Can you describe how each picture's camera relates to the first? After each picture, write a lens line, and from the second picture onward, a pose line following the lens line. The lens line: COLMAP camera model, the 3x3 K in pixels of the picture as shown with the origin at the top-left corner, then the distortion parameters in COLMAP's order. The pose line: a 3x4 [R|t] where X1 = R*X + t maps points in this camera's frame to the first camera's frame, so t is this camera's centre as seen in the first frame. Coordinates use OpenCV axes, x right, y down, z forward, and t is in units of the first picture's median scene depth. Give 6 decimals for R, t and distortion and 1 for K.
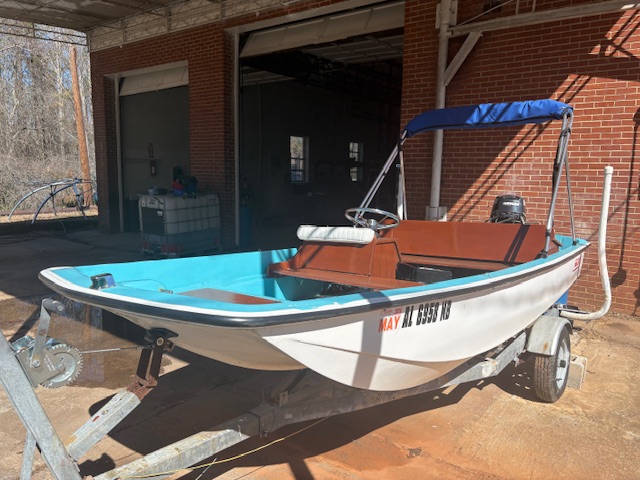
lens RADIAL K [[464.9, 0, 320.0], [0, 464.9, 240.0], [0, 0, 1]] dist [0.000755, -0.009070]
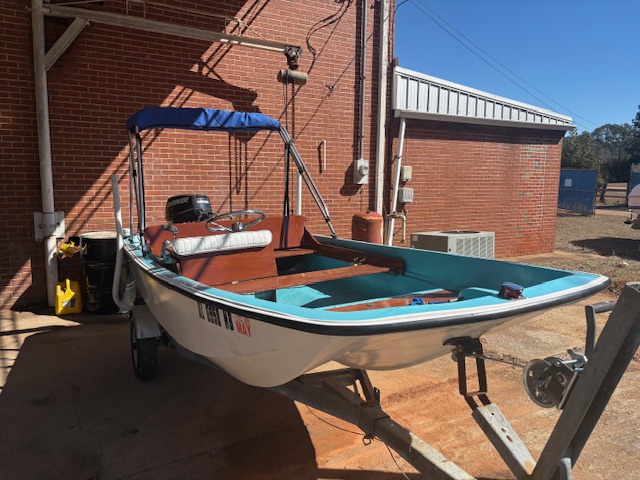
lens RADIAL K [[465.7, 0, 320.0], [0, 465.7, 240.0], [0, 0, 1]] dist [-0.007243, 0.005986]
pose [[0.434286, -0.125321, 0.892015, -0.359576], [0.123131, 0.989238, 0.079033, -0.033413], [-0.892320, 0.075512, 0.445044, 0.222495]]
